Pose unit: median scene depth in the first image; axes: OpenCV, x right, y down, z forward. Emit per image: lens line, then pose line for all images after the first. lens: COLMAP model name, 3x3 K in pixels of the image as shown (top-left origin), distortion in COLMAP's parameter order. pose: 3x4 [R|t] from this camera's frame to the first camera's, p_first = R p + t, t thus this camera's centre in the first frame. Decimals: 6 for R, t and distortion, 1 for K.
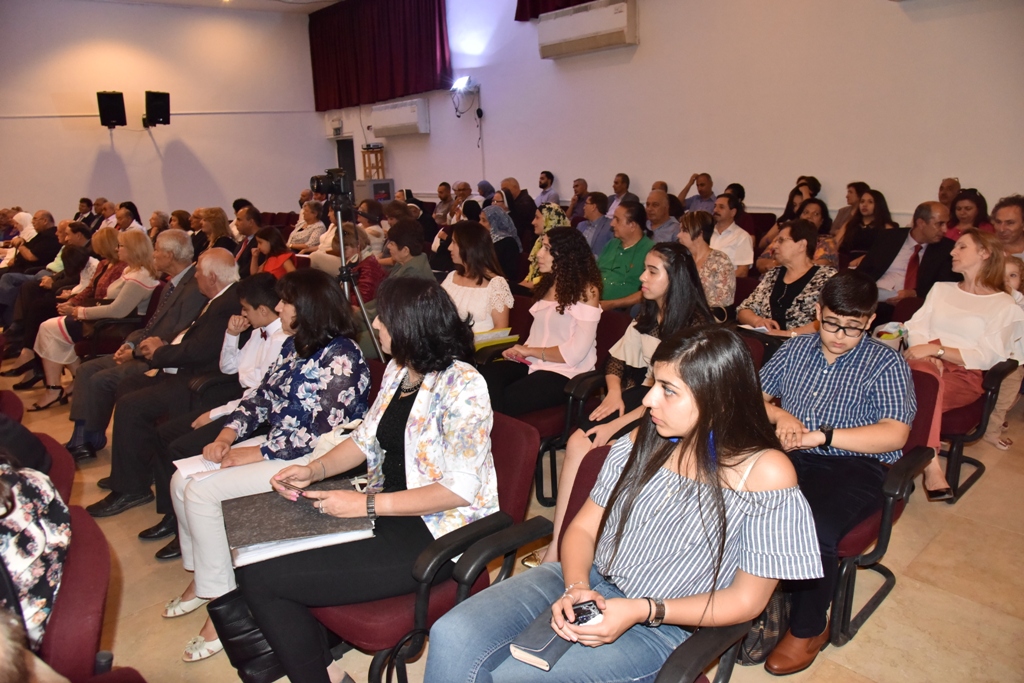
lens RADIAL K [[702.5, 0, 516.4], [0, 702.5, 340.6], [0, 0, 1]] dist [-0.122743, 0.078232]
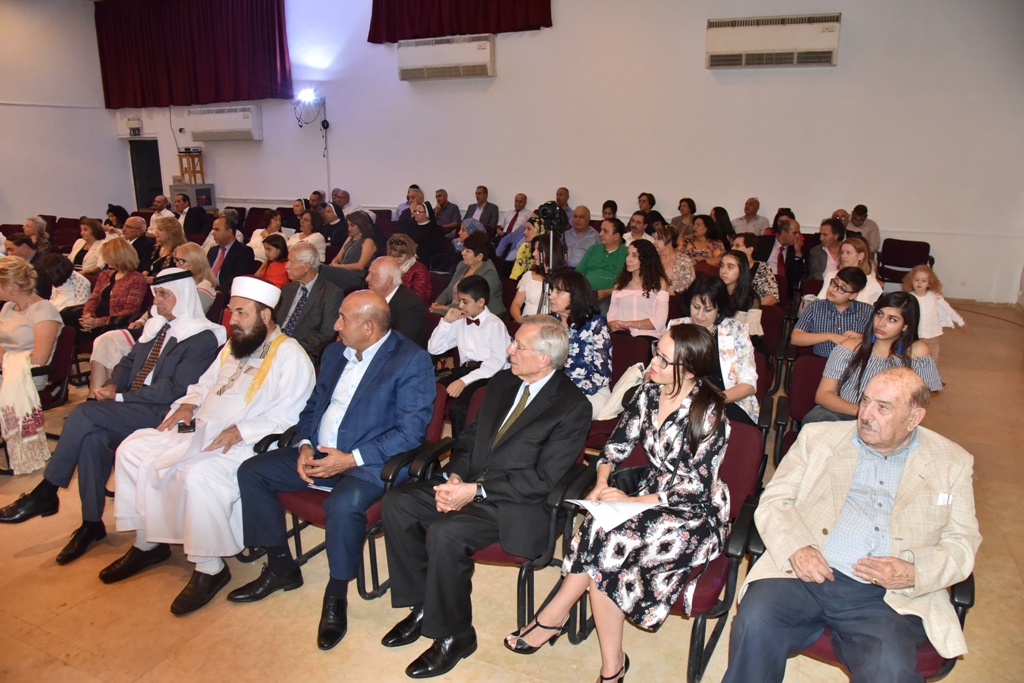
lens RADIAL K [[702.5, 0, 516.4], [0, 702.5, 340.6], [0, 0, 1]] dist [-0.122743, 0.078232]
pose [[0.911586, -0.064793, 0.405971, -0.229082], [0.064508, 0.997813, 0.014403, 0.004041], [-0.406017, 0.013059, 0.913772, -0.070954]]
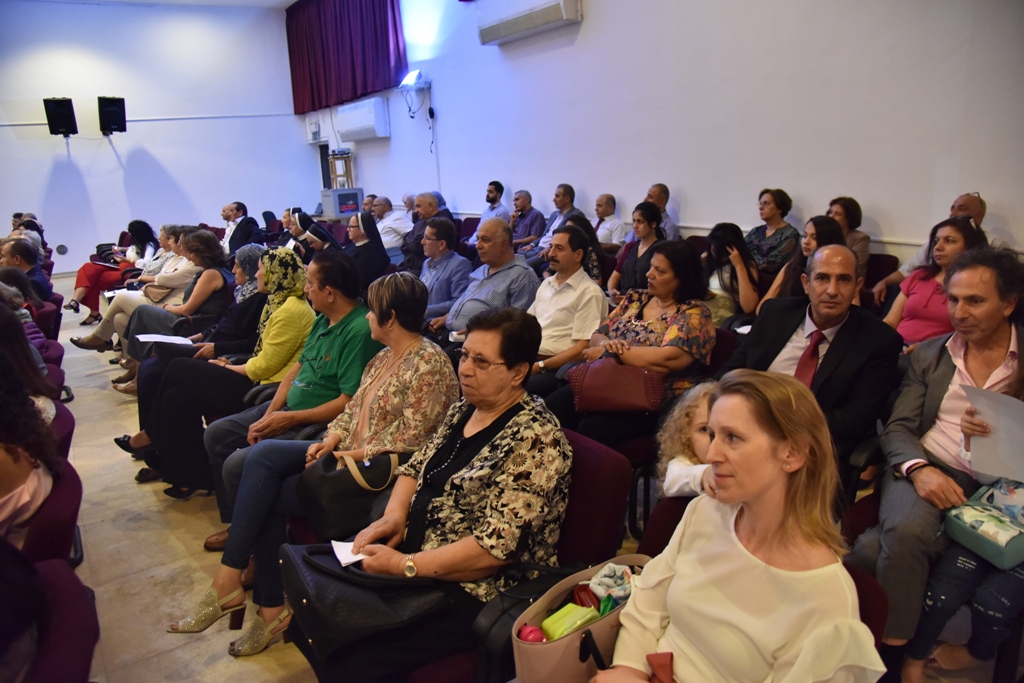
lens RADIAL K [[702.5, 0, 516.4], [0, 702.5, 340.6], [0, 0, 1]] dist [-0.122743, 0.078232]
pose [[0.992644, 0.019130, -0.119552, 0.154735], [-0.019042, 0.999817, 0.001878, -0.048684], [0.119566, 0.000412, 0.992826, 0.158501]]
